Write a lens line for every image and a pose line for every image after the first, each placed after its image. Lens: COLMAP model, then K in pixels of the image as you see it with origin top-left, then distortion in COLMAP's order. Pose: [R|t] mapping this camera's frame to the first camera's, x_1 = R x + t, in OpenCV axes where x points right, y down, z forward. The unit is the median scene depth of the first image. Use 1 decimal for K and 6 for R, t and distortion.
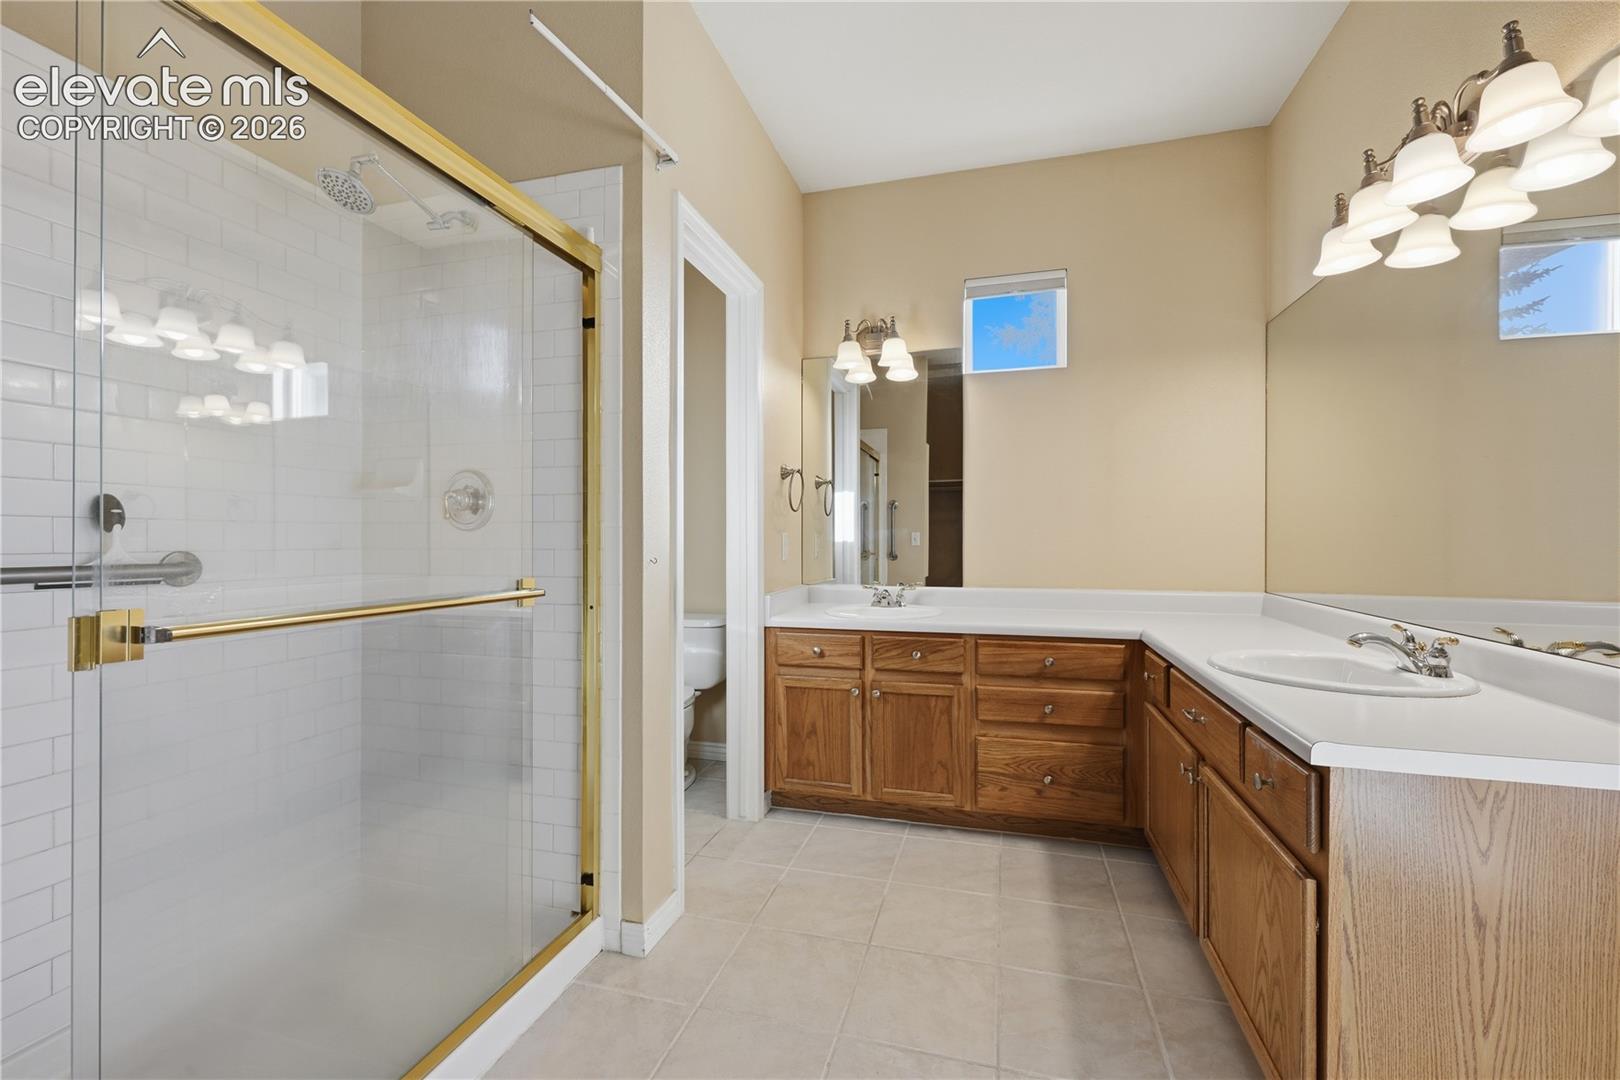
lens RADIAL K [[667.8, 0, 803.3], [0, 667.8, 537.0], [0, 0, 1]] dist [0.000677, -0.000009]
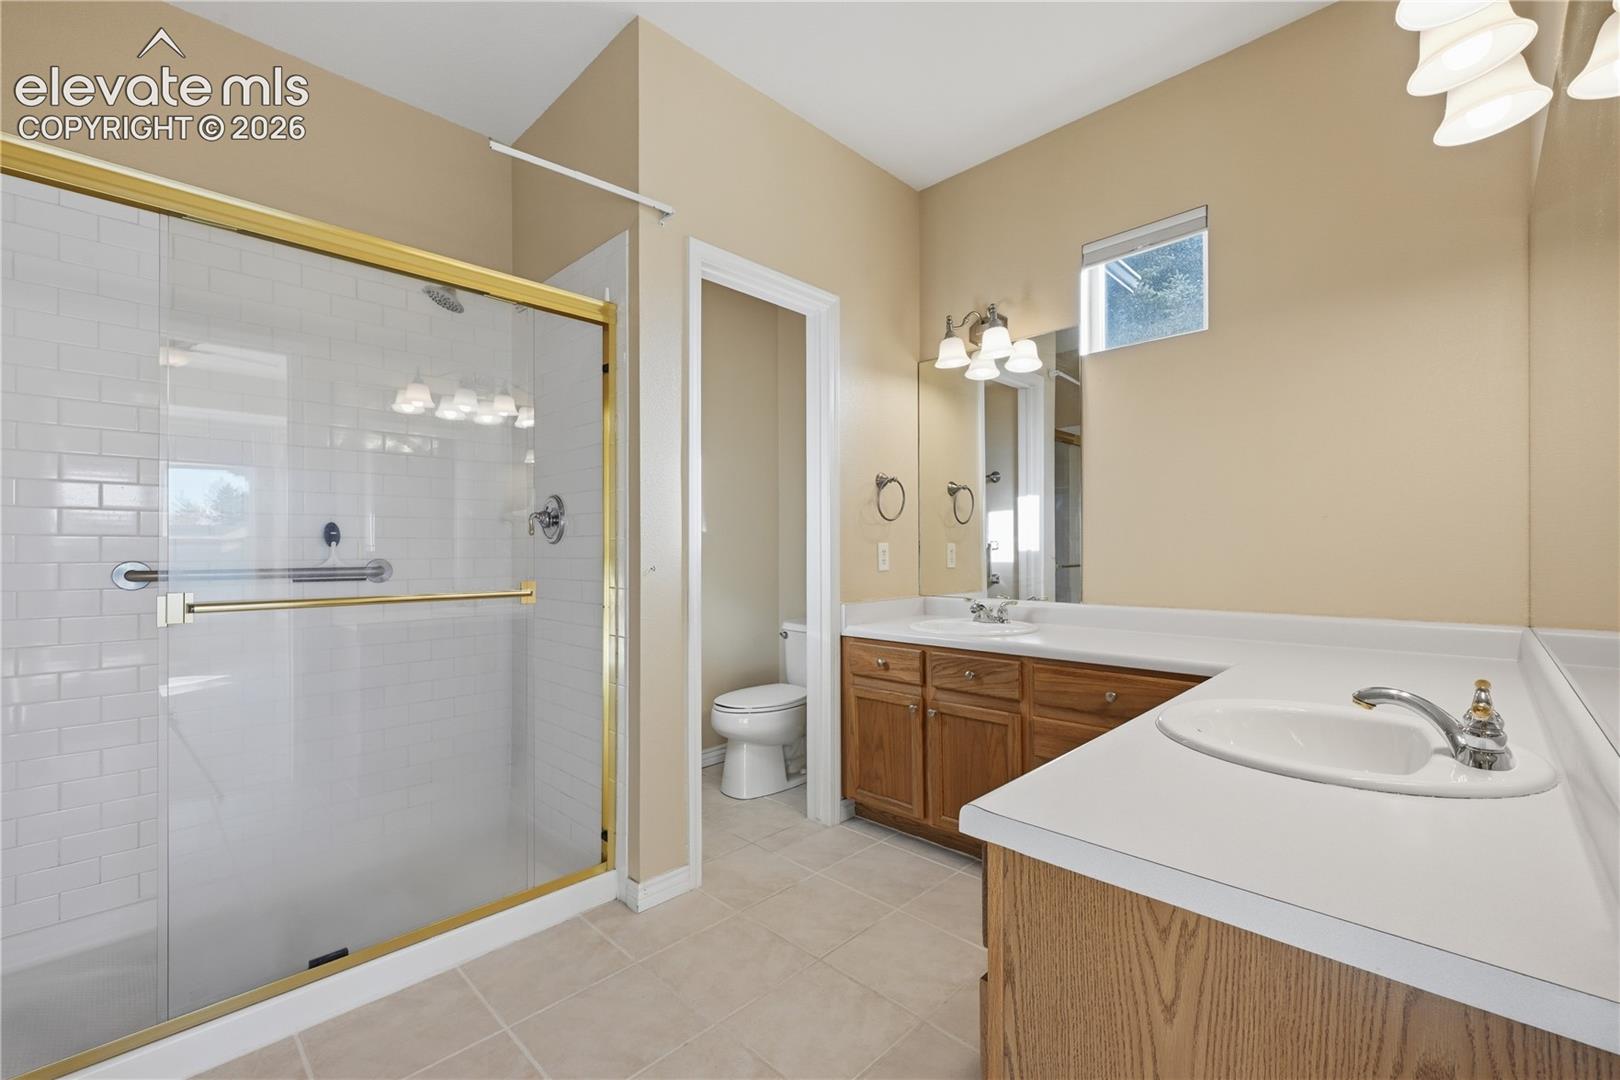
lens RADIAL K [[667.8, 0, 796.5], [0, 667.8, 545.5], [0, 0, 1]] dist [0.000677, -0.000009]
pose [[0.877952, -0.006253, -0.478707, 0.393259], [0.005725, 0.999980, -0.002563, 0.000387], [0.478714, -0.000491, 0.877971, 0.084874]]
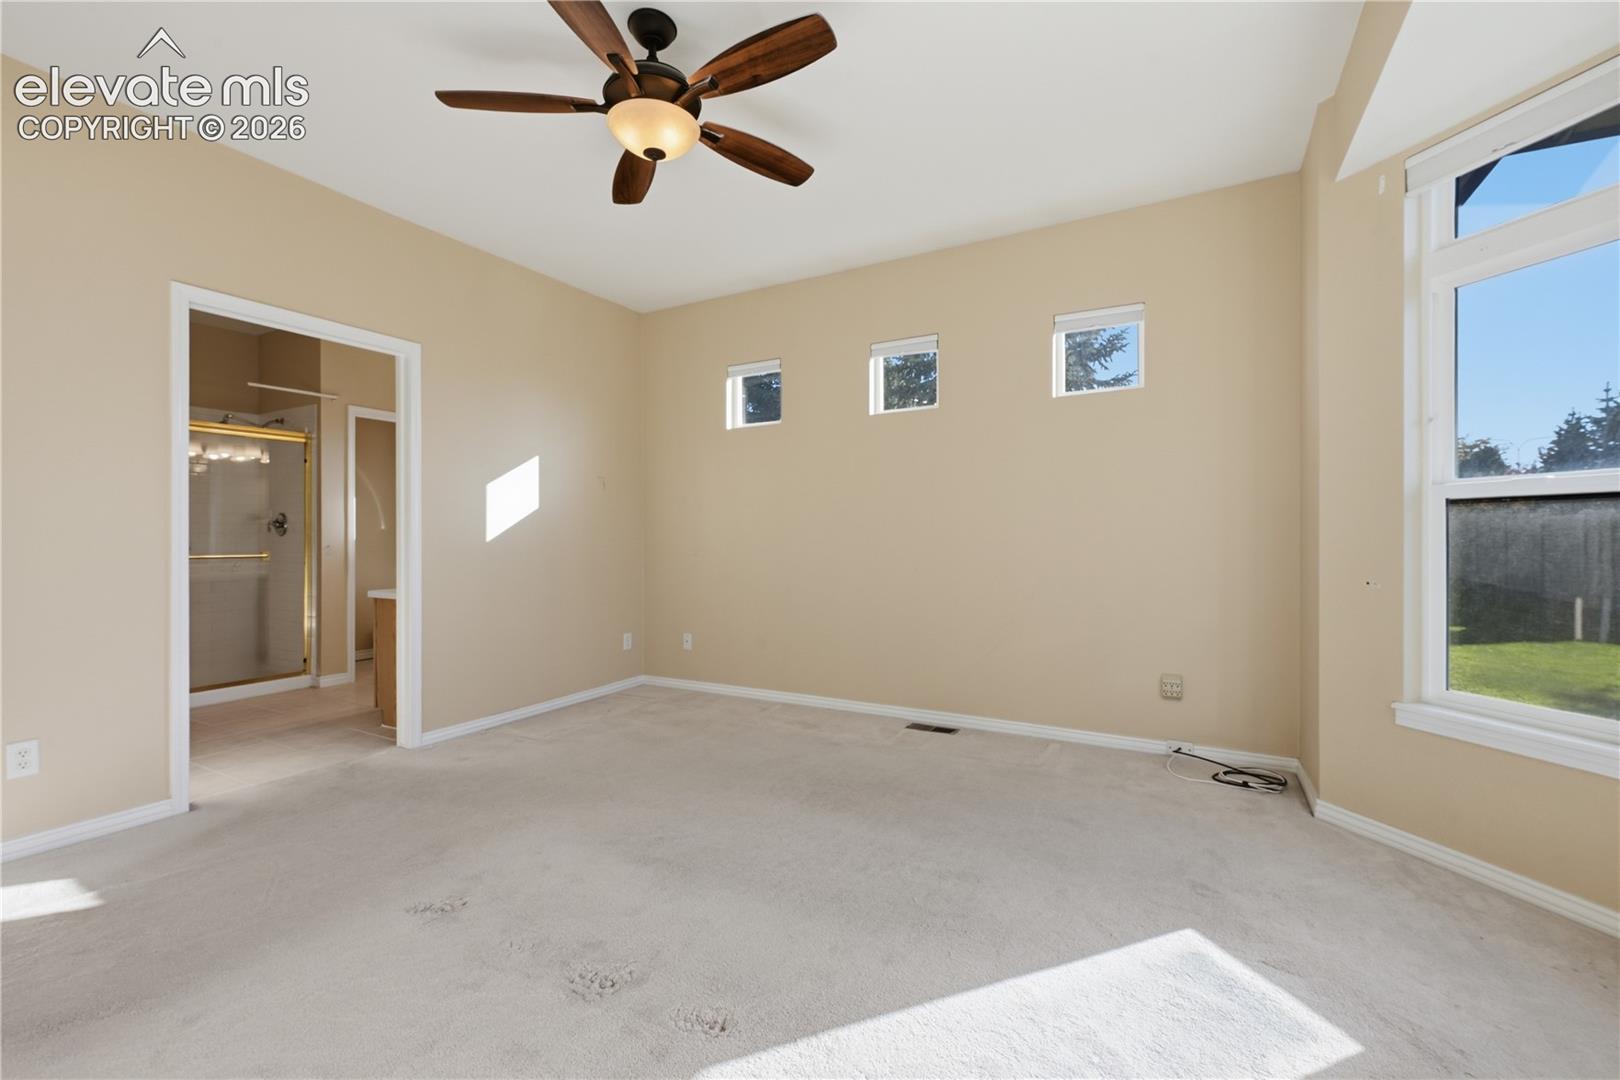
lens RADIAL K [[667.8, 0, 818.1], [0, 667.8, 536.9], [0, 0, 1]] dist [0.000677, -0.000009]
pose [[0.978395, -0.002104, -0.206736, 1.682460], [0.002796, 0.999991, 0.003057, -0.005323], [0.206728, -0.003569, 0.978392, -0.919723]]
